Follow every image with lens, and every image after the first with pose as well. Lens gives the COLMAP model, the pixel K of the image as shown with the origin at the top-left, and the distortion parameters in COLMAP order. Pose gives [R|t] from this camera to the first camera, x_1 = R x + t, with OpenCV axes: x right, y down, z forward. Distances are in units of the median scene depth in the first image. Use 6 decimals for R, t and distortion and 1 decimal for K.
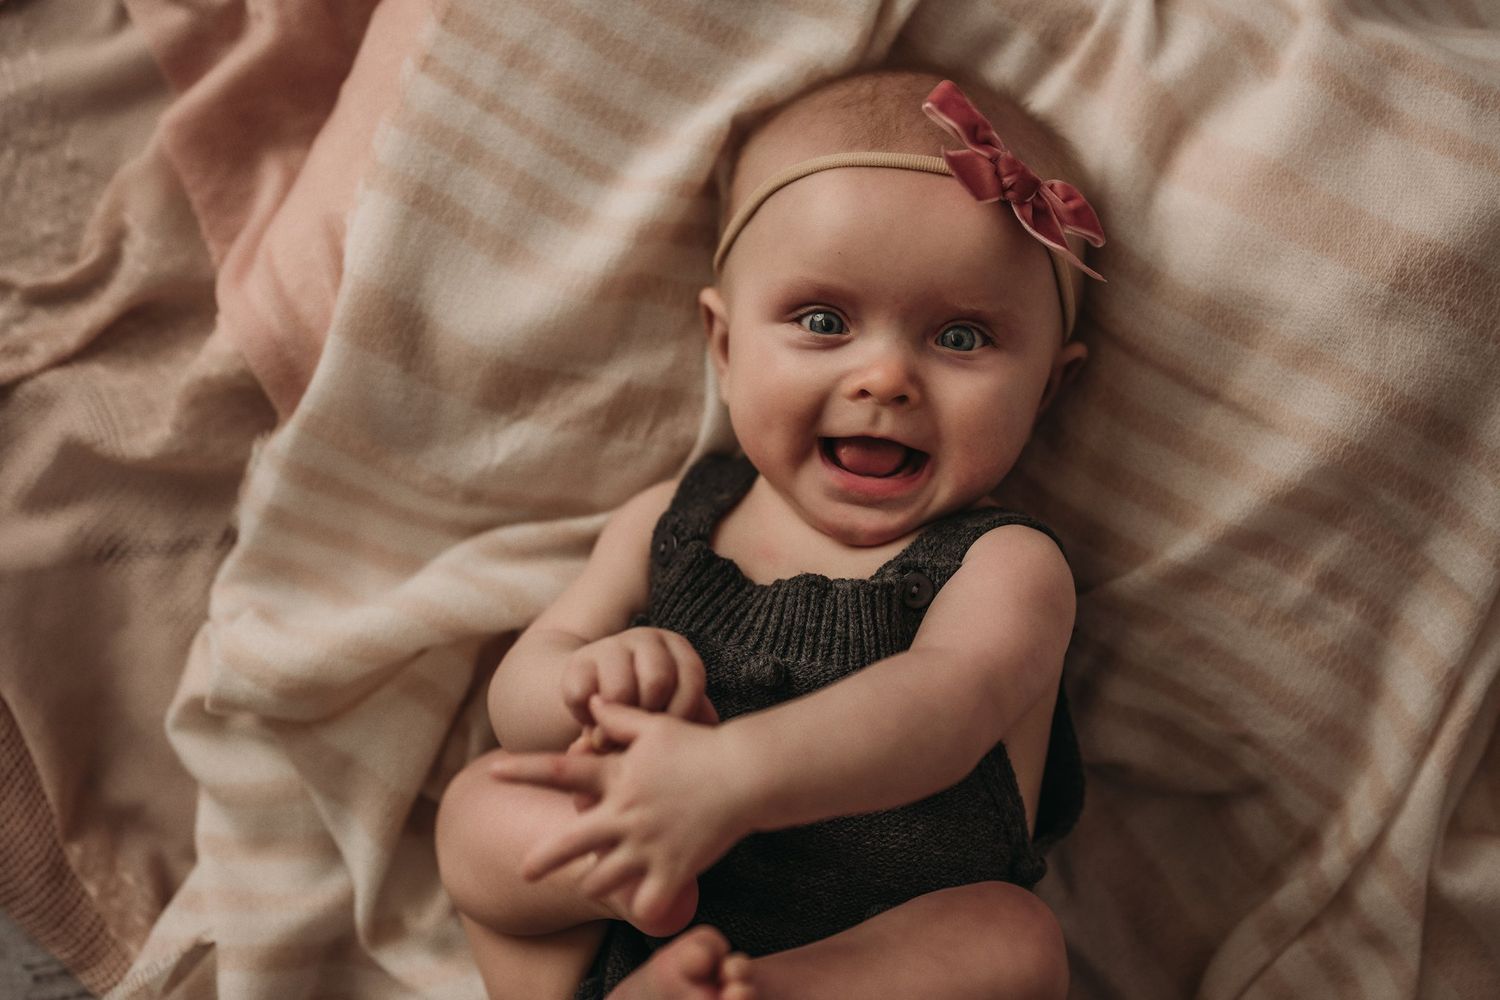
lens RADIAL K [[2278.0, 0, 727.6], [0, 2278.0, 519.8], [0, 0, 1]] dist [0.028591, -0.119106]
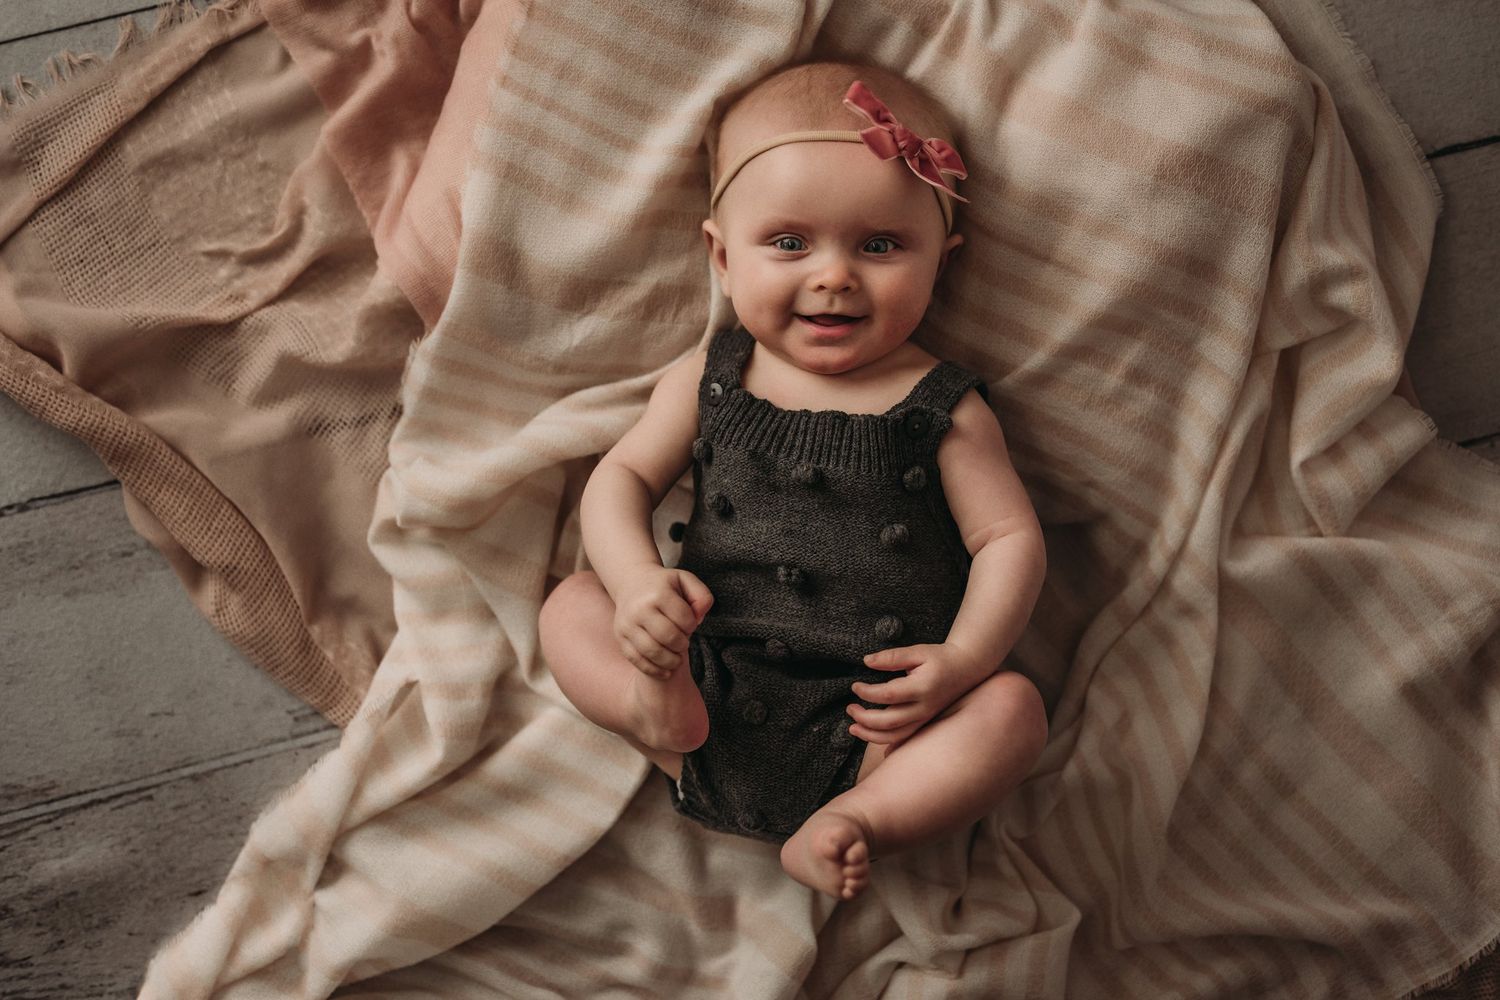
lens RADIAL K [[2073.6, 0, 758.4], [0, 2073.6, 508.3], [0, 0, 1]] dist [-0.004899, 0.025320]
pose [[0.995869, -0.089726, 0.013957, -0.010640], [0.088569, 0.993701, 0.068653, -0.001198], [-0.020029, -0.067133, 0.997543, -0.371136]]
